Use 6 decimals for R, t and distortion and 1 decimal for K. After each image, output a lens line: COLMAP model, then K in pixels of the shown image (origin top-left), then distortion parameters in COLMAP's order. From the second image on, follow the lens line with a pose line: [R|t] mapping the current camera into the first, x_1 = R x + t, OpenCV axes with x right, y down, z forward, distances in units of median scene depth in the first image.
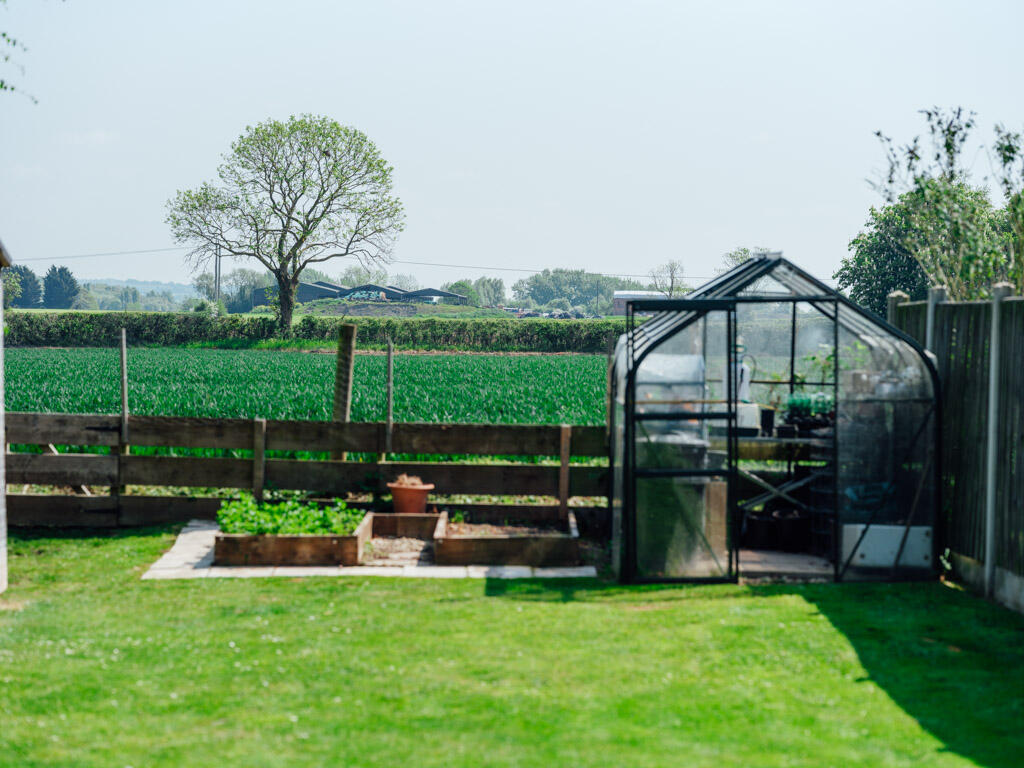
lens RADIAL K [[2597.2, 0, 512.0], [0, 2597.2, 384.0], [0, 0, 1]] dist [0.016727, 0.103275]
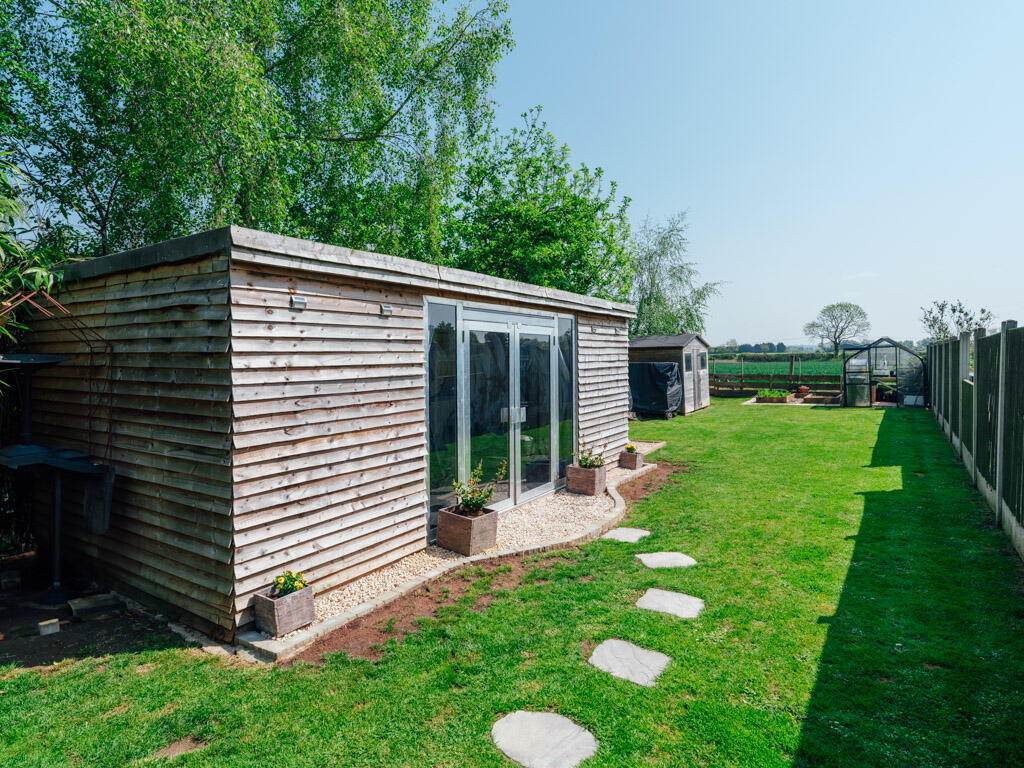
lens RADIAL K [[555.3, 0, 510.6], [0, 555.3, 379.4], [0, 0, 1]] dist [0.004324, 0.000378]
pose [[0.814900, -0.006388, -0.579566, 0.129019], [0.014704, 0.999845, 0.009655, 0.005706], [0.579415, -0.016390, 0.814868, -0.186011]]
